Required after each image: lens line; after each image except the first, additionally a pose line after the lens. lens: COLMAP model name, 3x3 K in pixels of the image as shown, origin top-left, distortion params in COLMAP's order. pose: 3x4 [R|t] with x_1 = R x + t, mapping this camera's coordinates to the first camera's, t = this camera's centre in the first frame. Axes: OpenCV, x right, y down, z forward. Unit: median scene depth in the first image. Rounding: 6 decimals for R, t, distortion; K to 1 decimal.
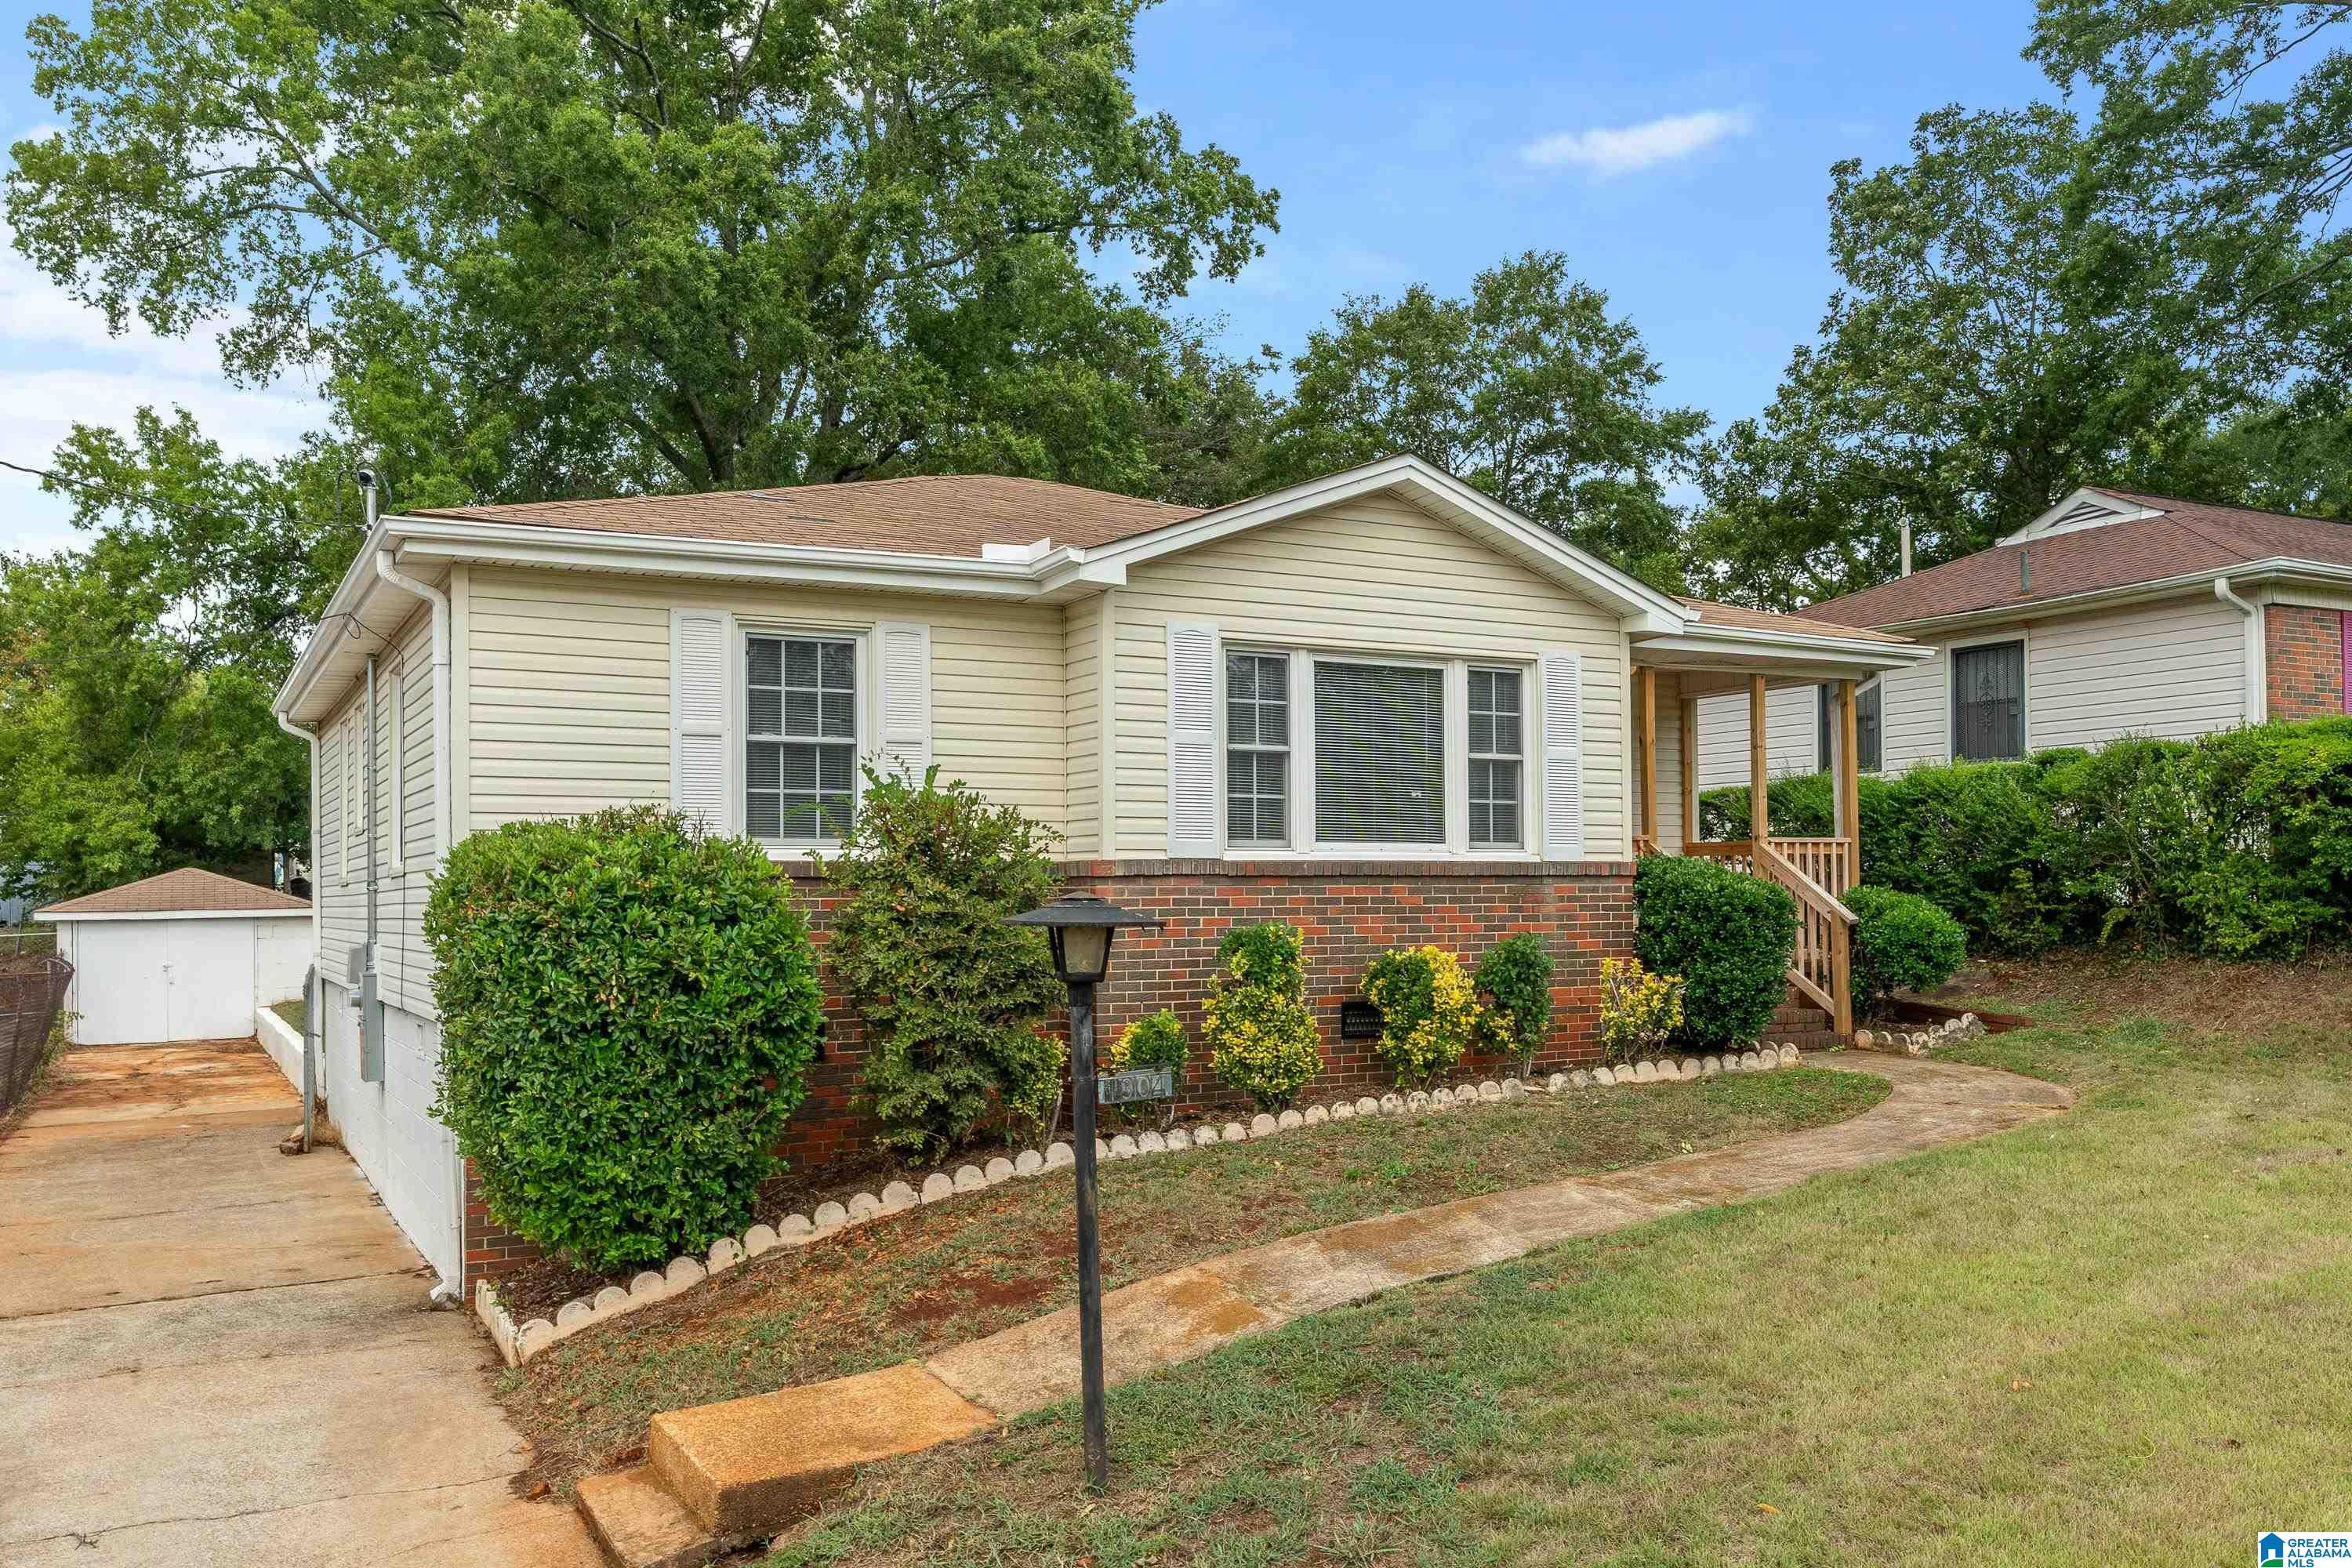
lens RADIAL K [[1965.0, 0, 1239.2], [0, 1965.0, 788.5], [0, 0, 1]] dist [0.002145, 0.010465]
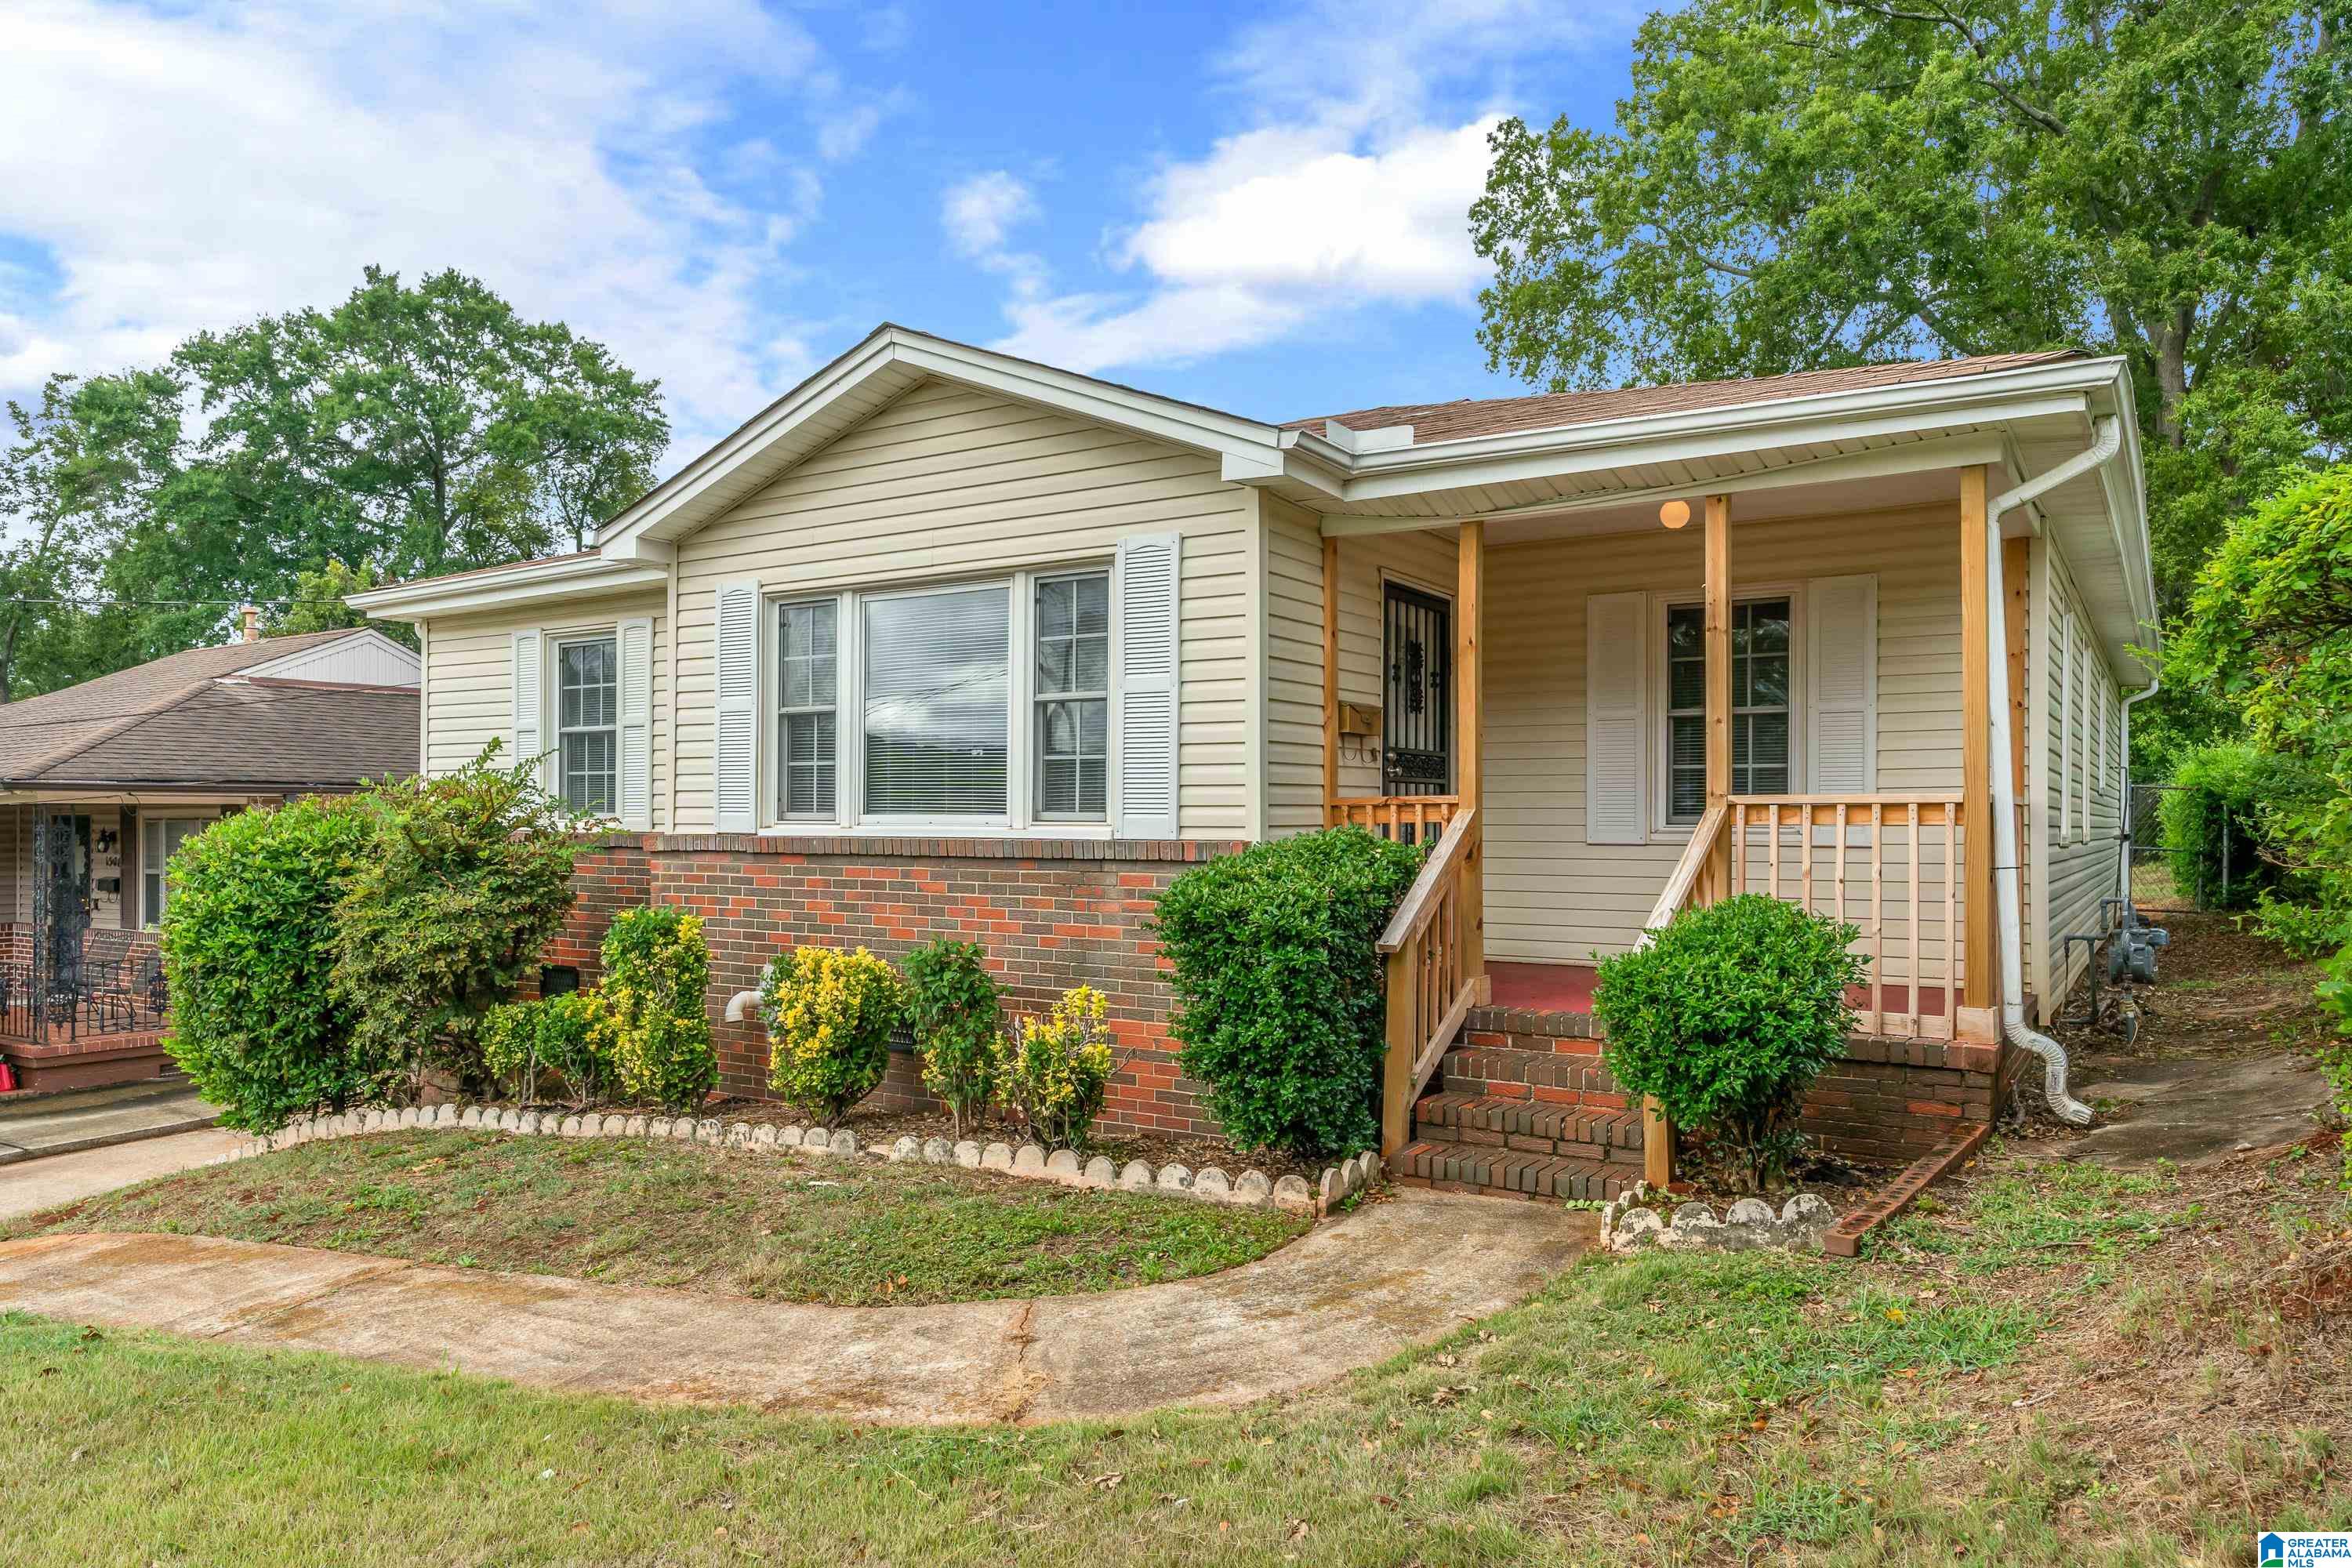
lens RADIAL K [[1535.3, 0, 1176.0], [0, 1535.3, 784.0], [0, 0, 1]] dist [-0.001725, -0.001133]
pose [[0.463876, -0.013254, -0.885801, 0.694142], [0.042055, 0.999090, 0.007074, 0.015048], [0.884902, -0.040534, 0.464011, 0.811796]]
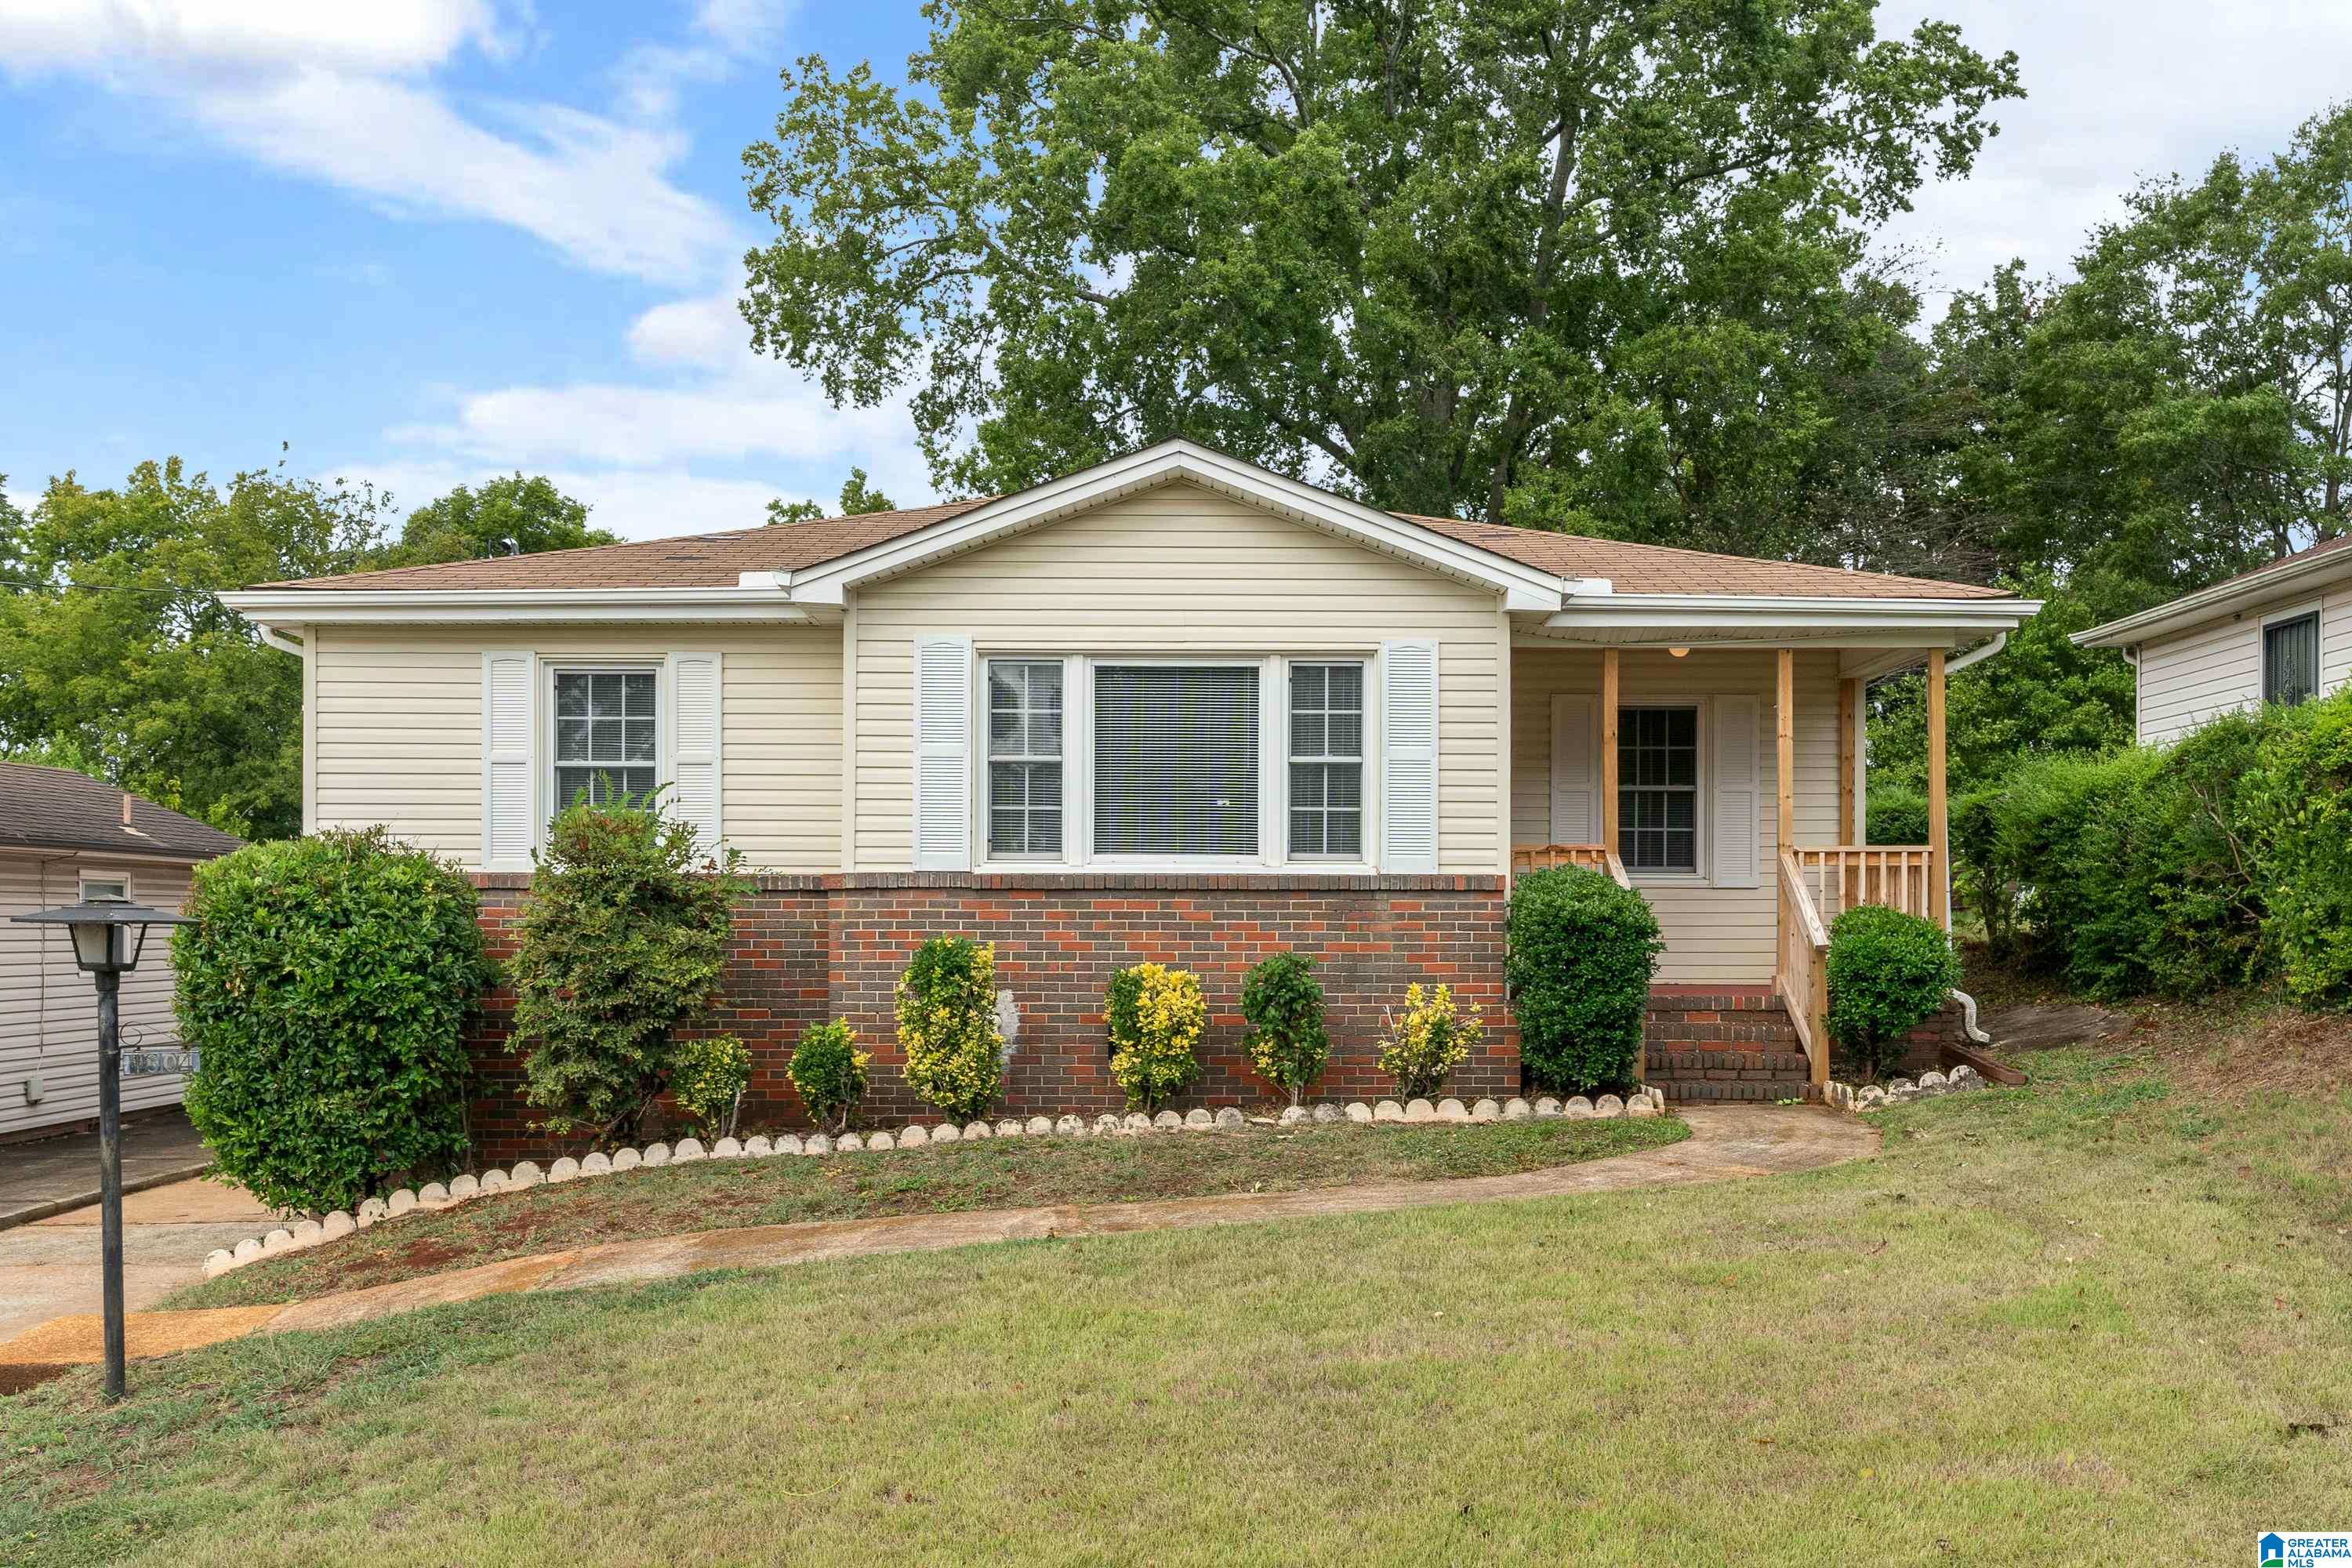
lens RADIAL K [[2152.1, 0, 1170.5], [0, 2152.1, 847.7], [0, 0, 1]] dist [-0.001866, 0.000812]
pose [[0.866118, -0.008652, -0.499765, 0.598353], [0.018254, 0.999731, 0.014329, 0.009577], [0.499507, -0.021533, 0.866042, 0.106668]]
